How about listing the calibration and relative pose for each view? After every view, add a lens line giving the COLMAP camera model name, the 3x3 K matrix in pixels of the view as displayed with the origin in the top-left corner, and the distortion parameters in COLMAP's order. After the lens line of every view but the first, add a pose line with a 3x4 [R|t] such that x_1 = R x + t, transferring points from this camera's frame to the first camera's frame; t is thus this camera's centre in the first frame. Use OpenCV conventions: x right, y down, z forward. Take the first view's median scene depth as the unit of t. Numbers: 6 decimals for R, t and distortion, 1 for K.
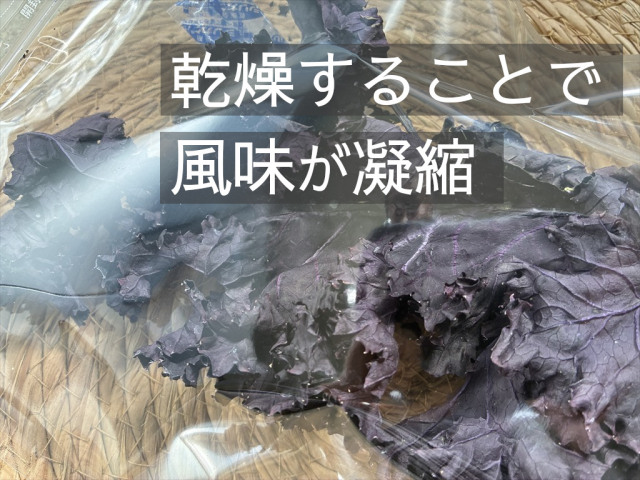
lens RADIAL K [[488.8, 0, 320.0], [0, 488.8, 240.0], [0, 0, 1]] dist [0.017620, -0.047699]
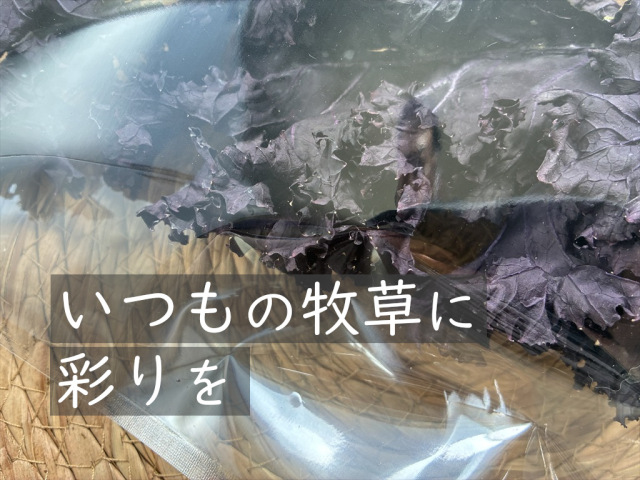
lens RADIAL K [[494.4, 0, 320.0], [0, 494.4, 240.0], [0, 0, 1]] dist [0.021948, -0.060740]
pose [[0.999489, -0.030549, 0.009365, -0.050767], [0.030005, 0.998114, 0.053550, 0.245726], [-0.010983, -0.053241, 0.998521, 0.074923]]
